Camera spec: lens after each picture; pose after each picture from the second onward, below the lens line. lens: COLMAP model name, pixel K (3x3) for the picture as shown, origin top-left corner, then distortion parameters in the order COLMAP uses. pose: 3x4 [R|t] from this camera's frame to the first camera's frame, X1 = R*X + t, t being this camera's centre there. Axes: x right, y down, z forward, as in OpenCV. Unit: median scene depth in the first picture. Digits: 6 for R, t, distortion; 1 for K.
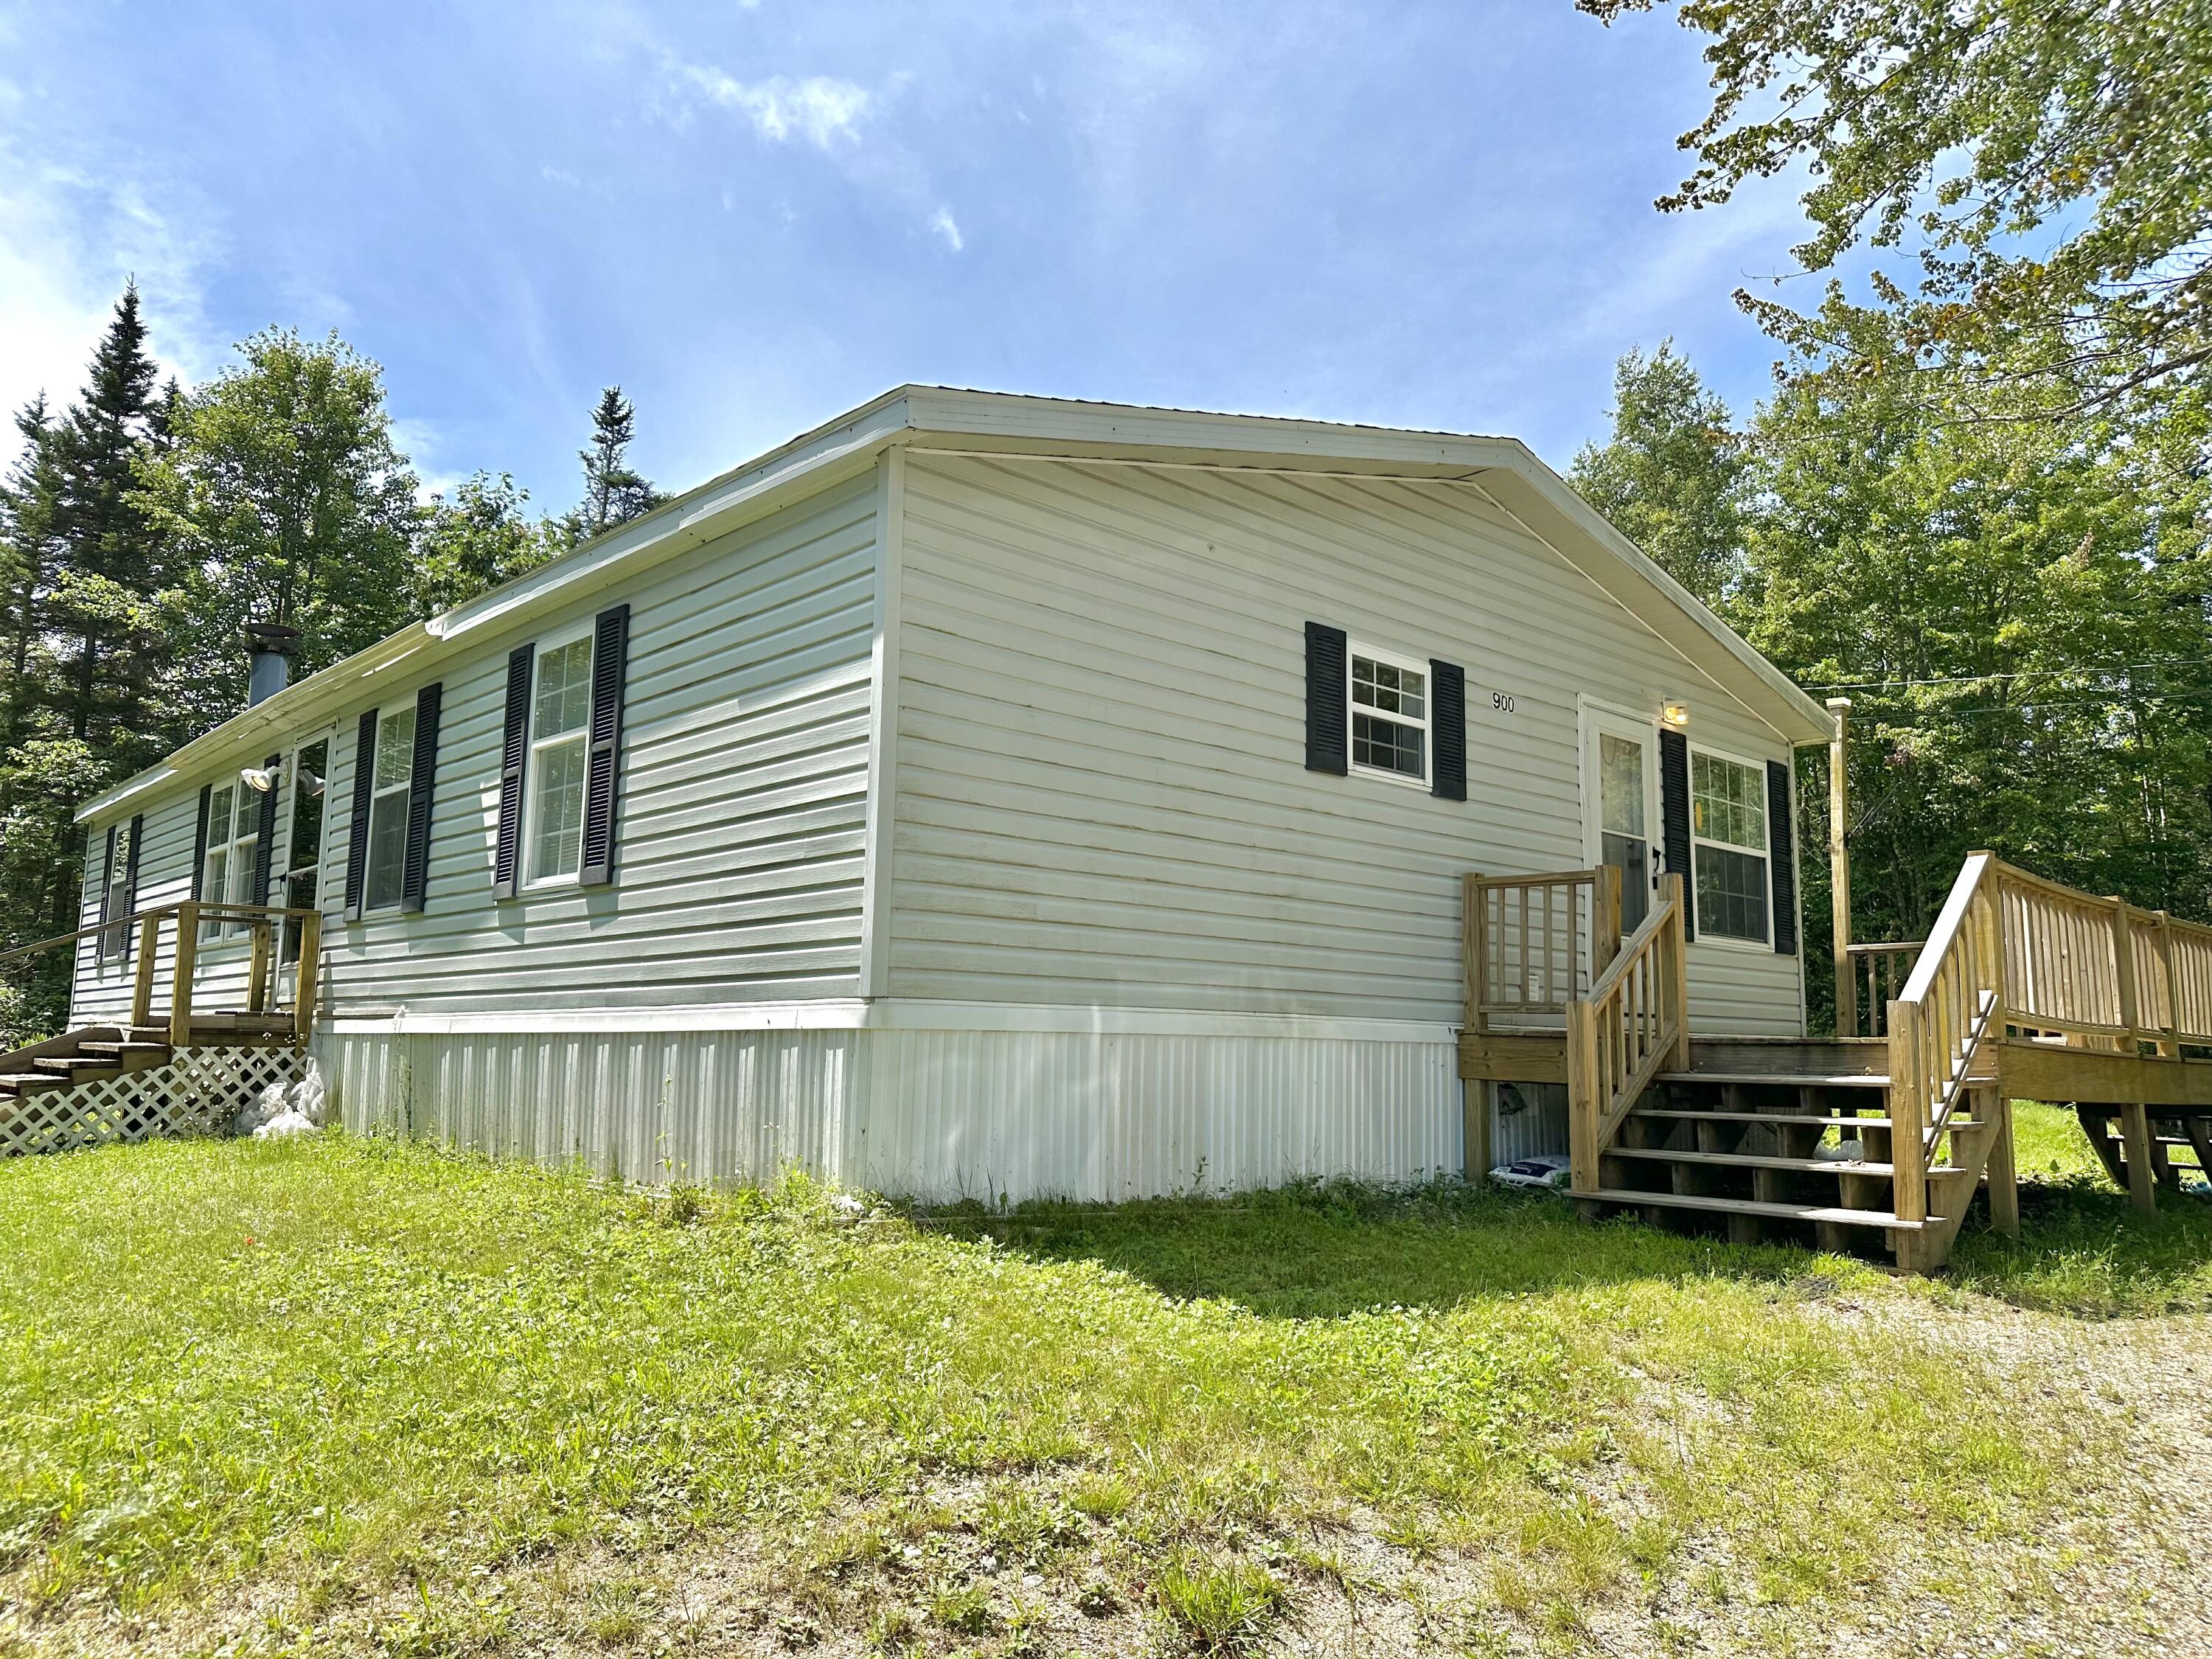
lens RADIAL K [[1573.5, 0, 1106.0], [0, 1573.5, 829.5], [0, 0, 1]] dist [0.112036, -0.135362]
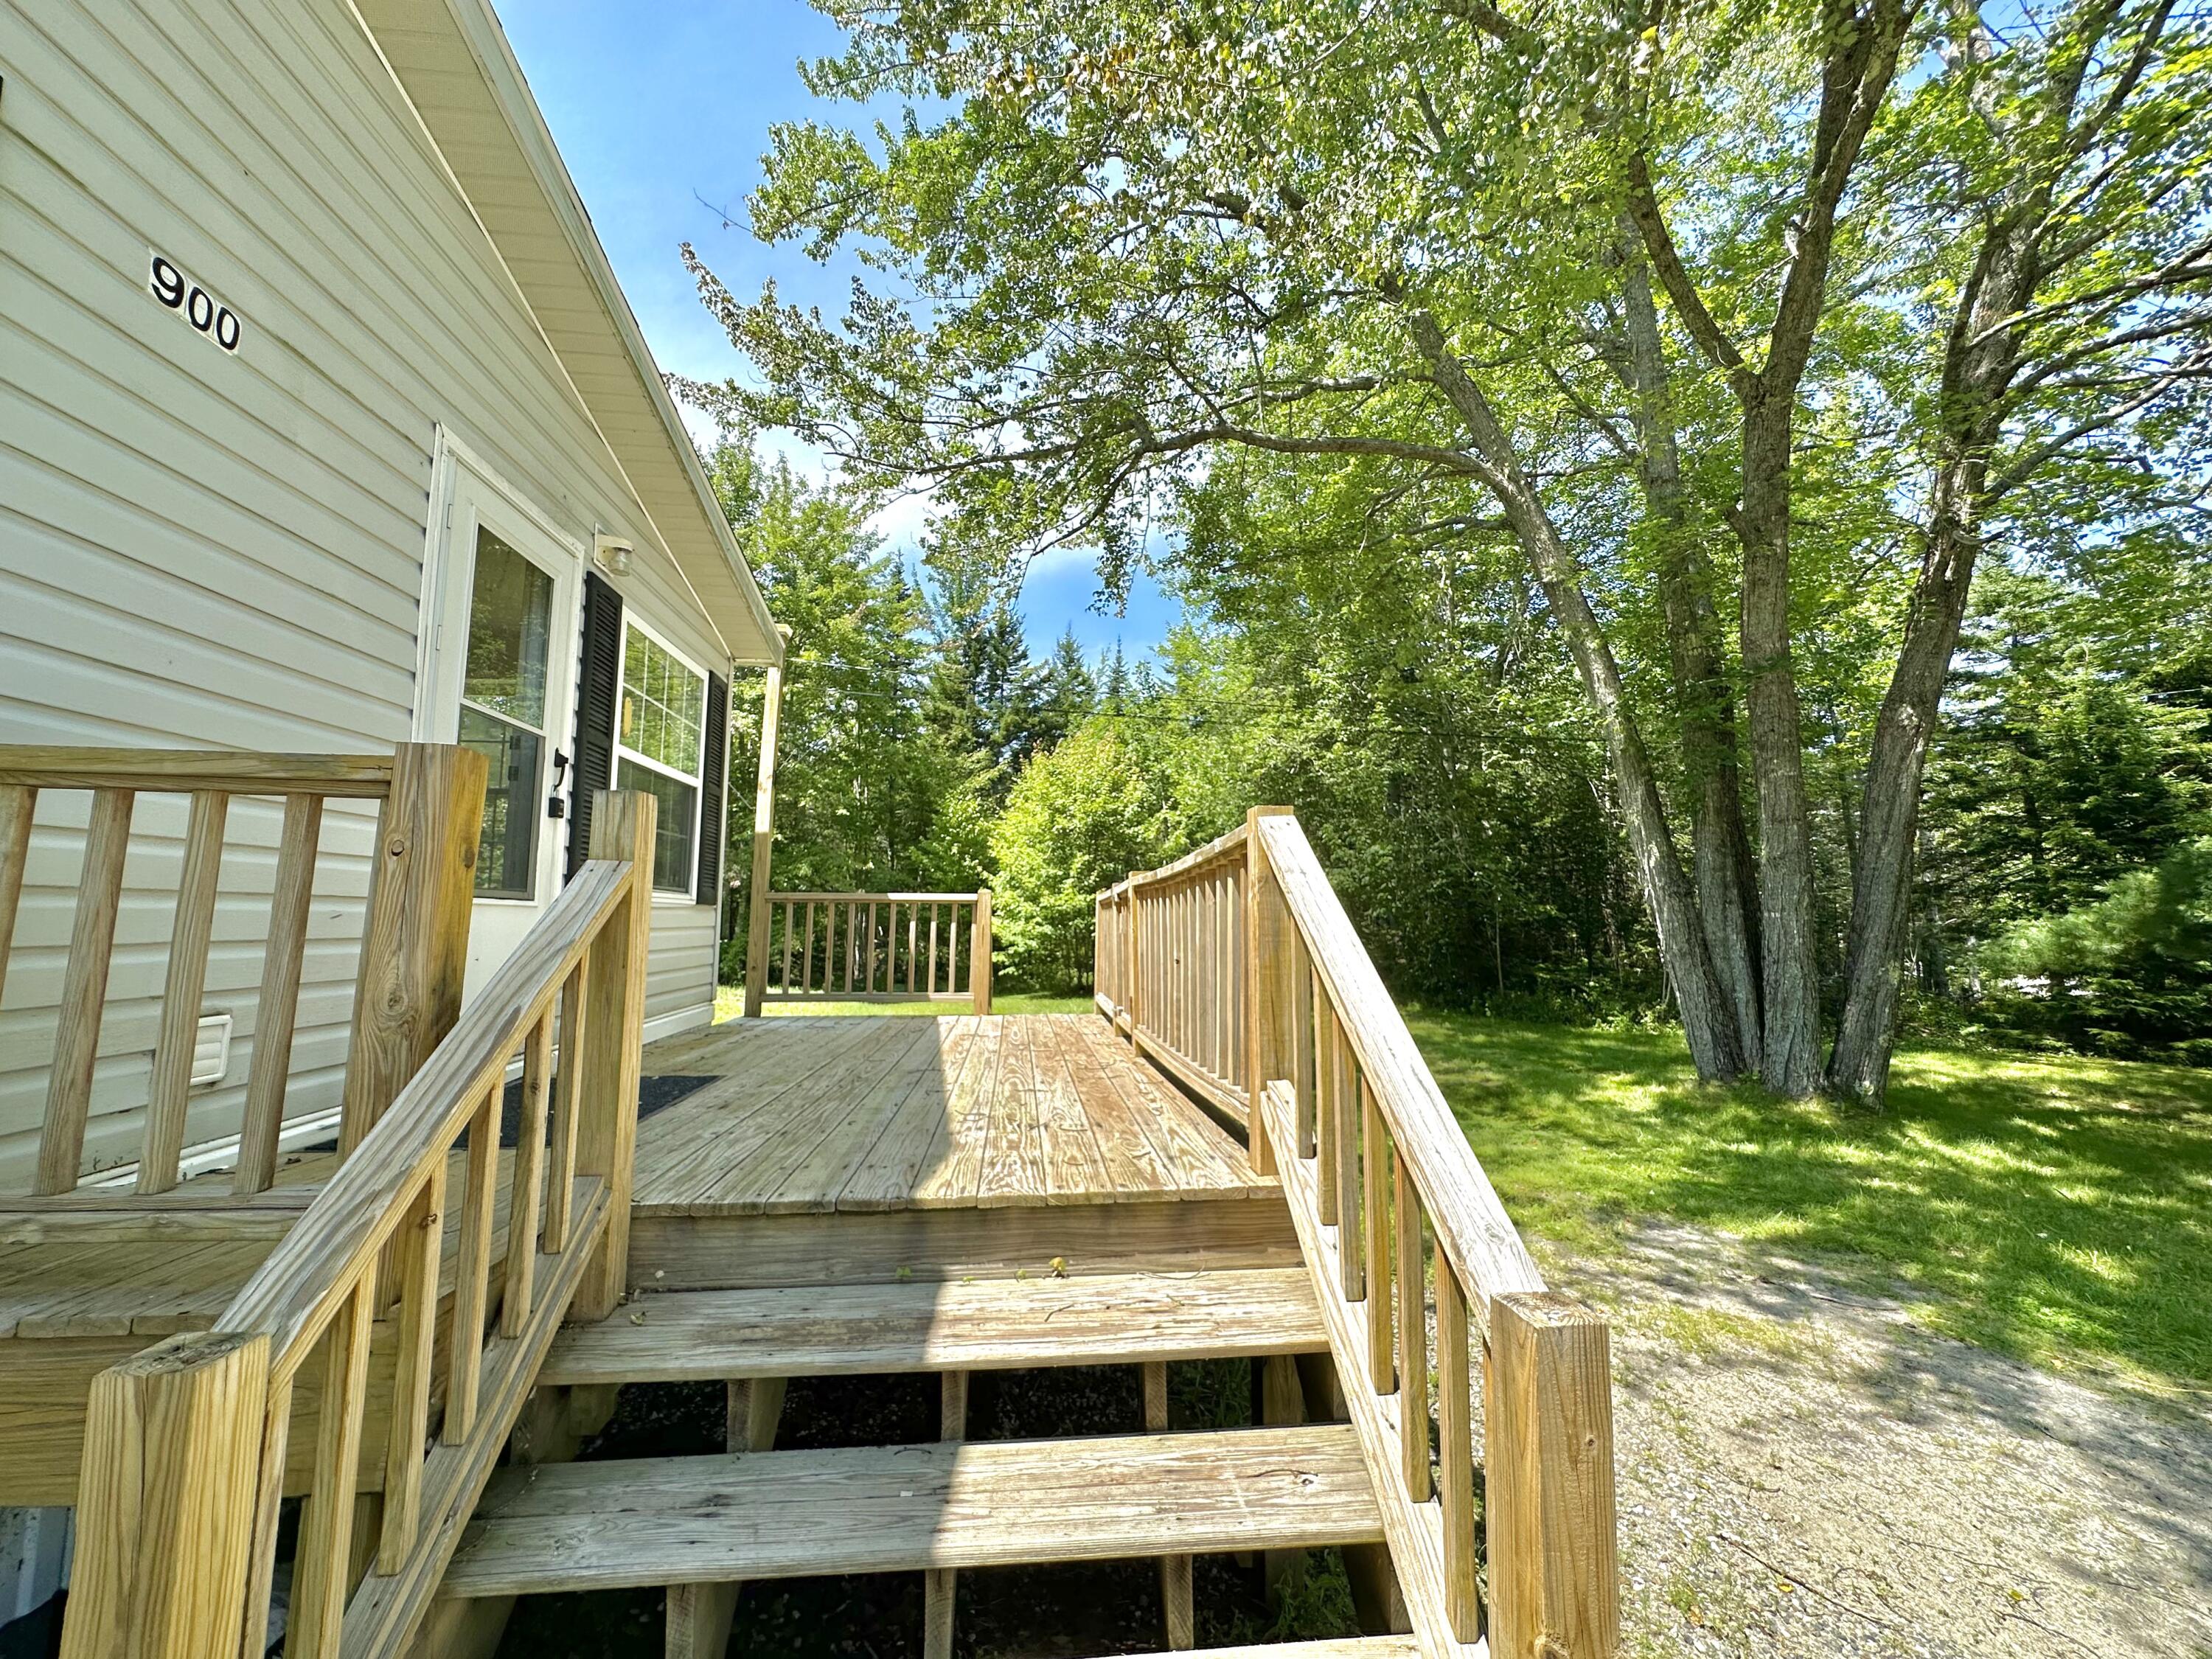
lens RADIAL K [[890.9, 0, 1106.0], [0, 890.9, 829.5], [0, 0, 1]] dist [-0.013022, 0.000013]
pose [[0.605836, 0.068880, 0.792602, 0.208578], [-0.109049, 0.994032, -0.003031, 0.020407], [-0.788081, -0.084596, 0.609731, 0.637710]]
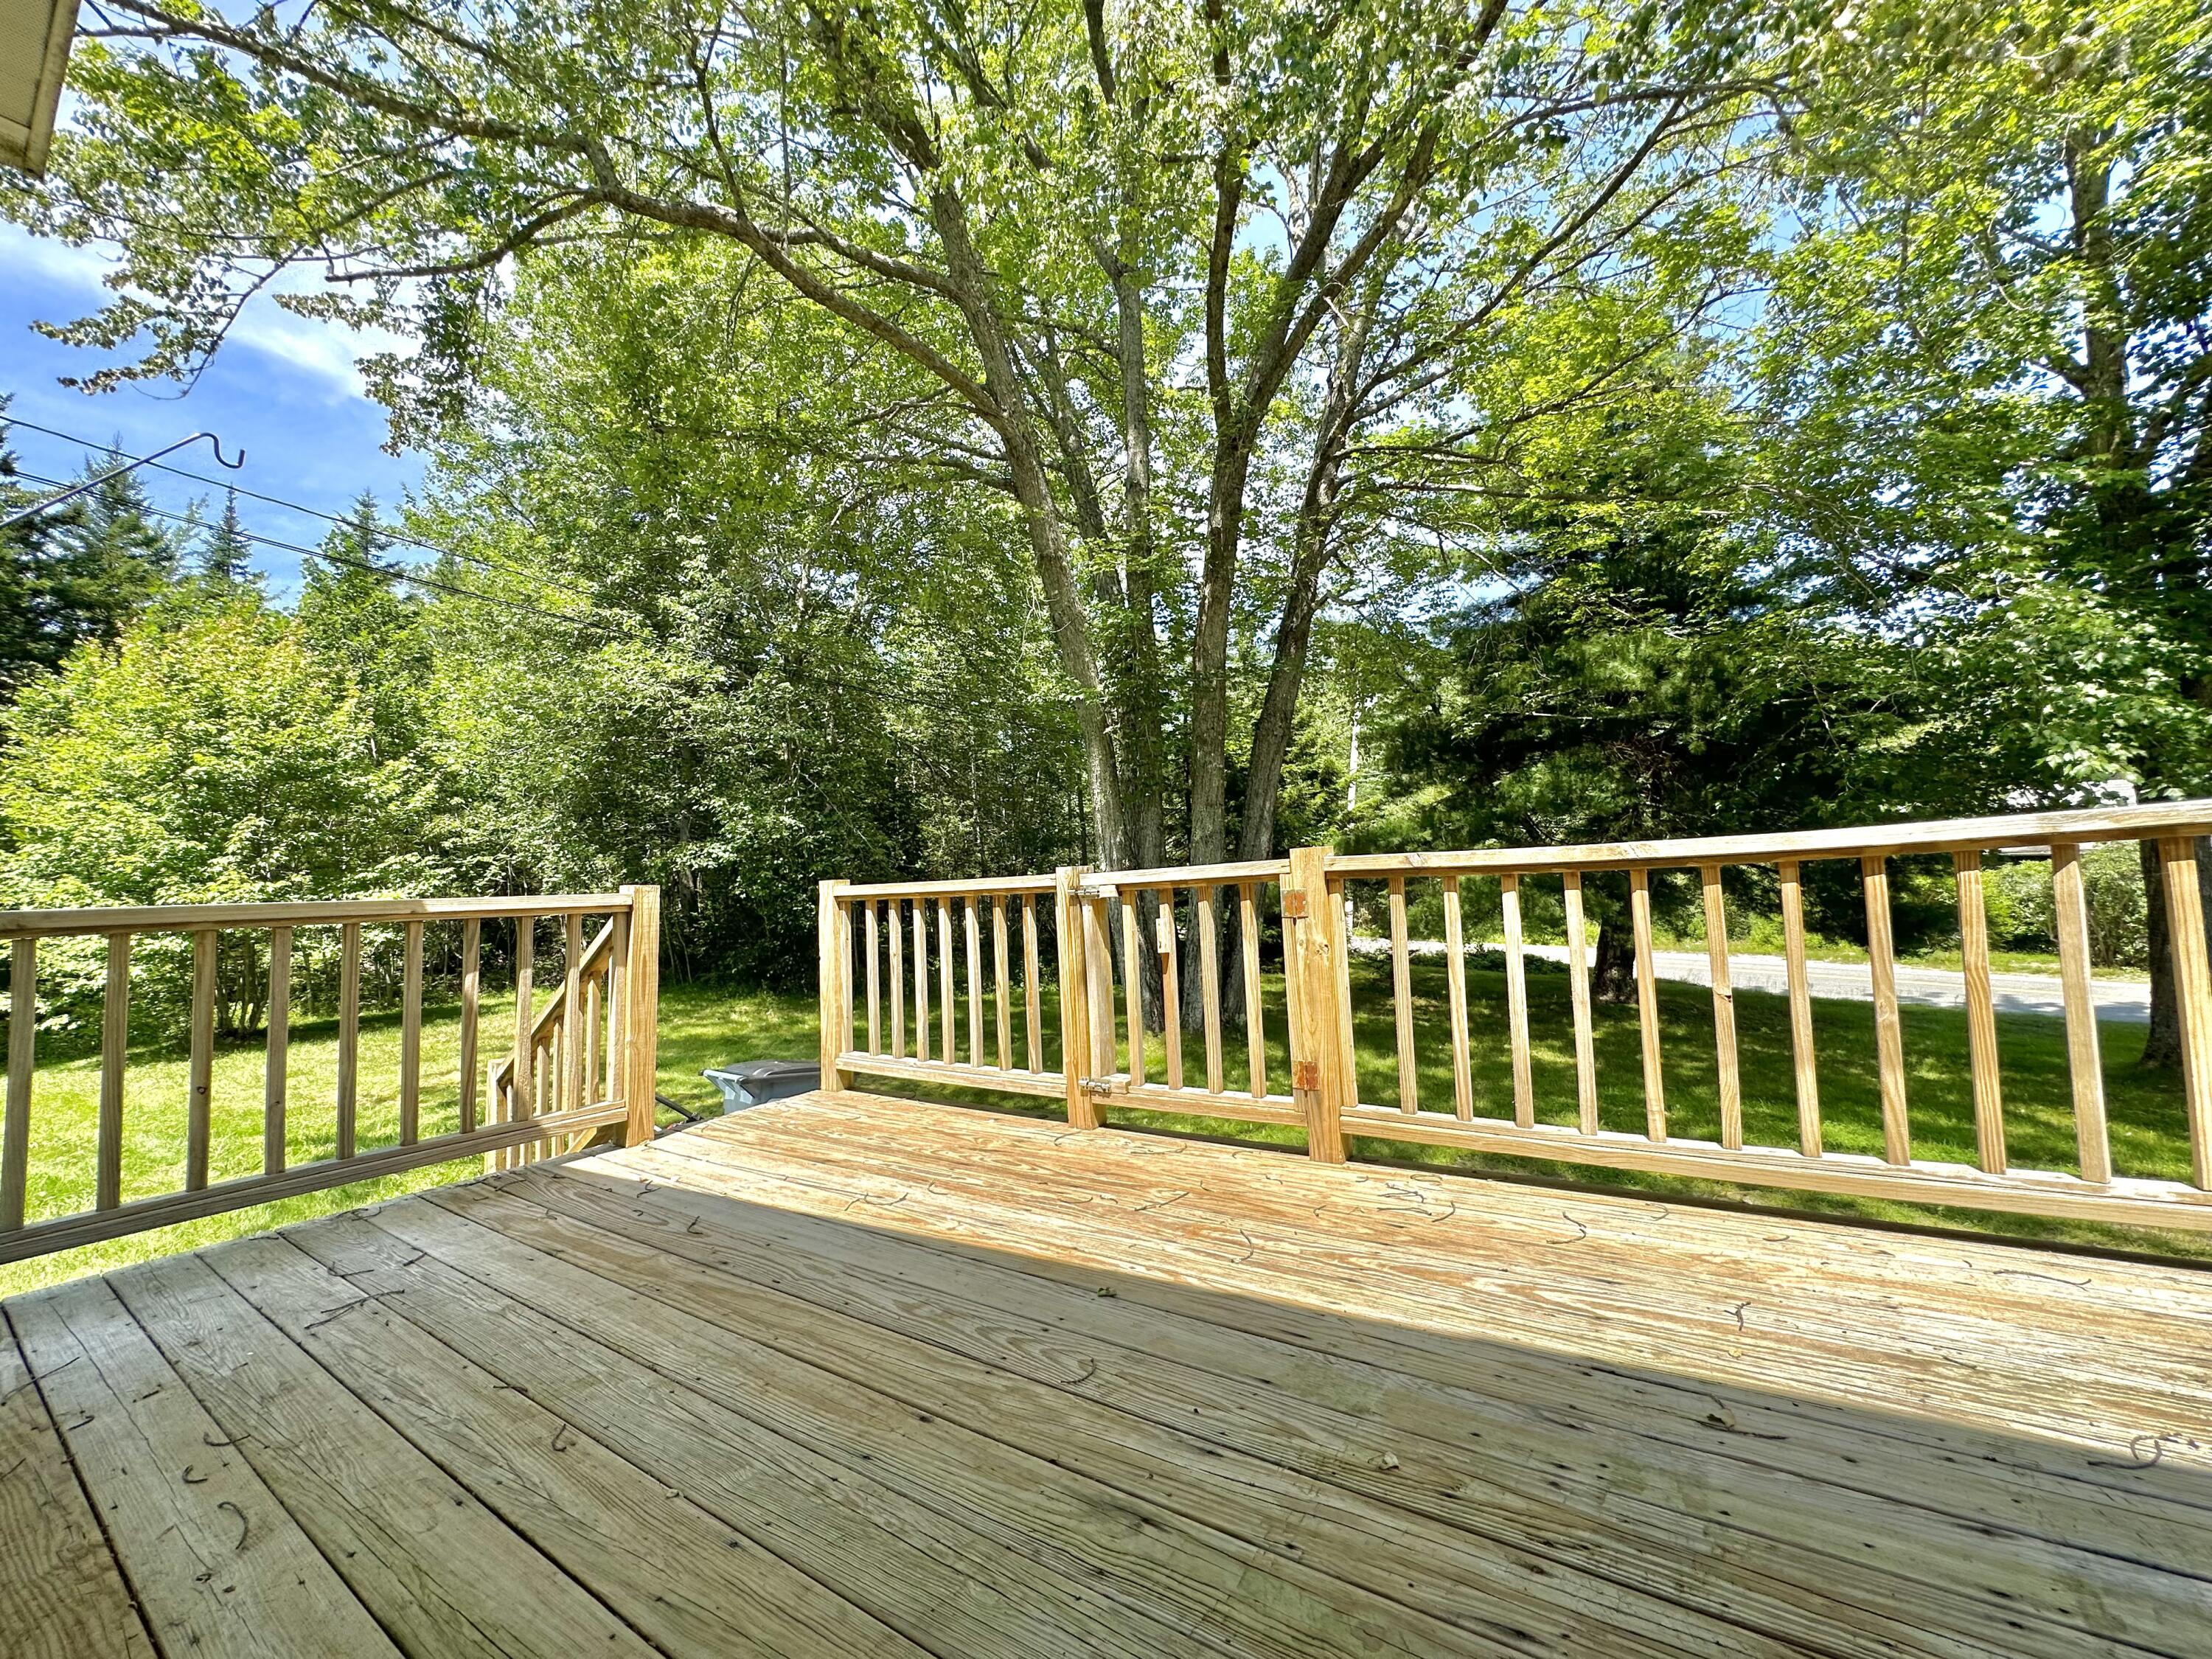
lens RADIAL K [[890.9, 0, 1106.0], [0, 890.9, 829.5], [0, 0, 1]] dist [-0.013022, 0.000013]
pose [[-0.230411, 0.052310, 0.971686, 0.329030], [-0.099090, 0.992102, -0.076906, 0.074581], [-0.968035, -0.114005, -0.223408, 1.062031]]
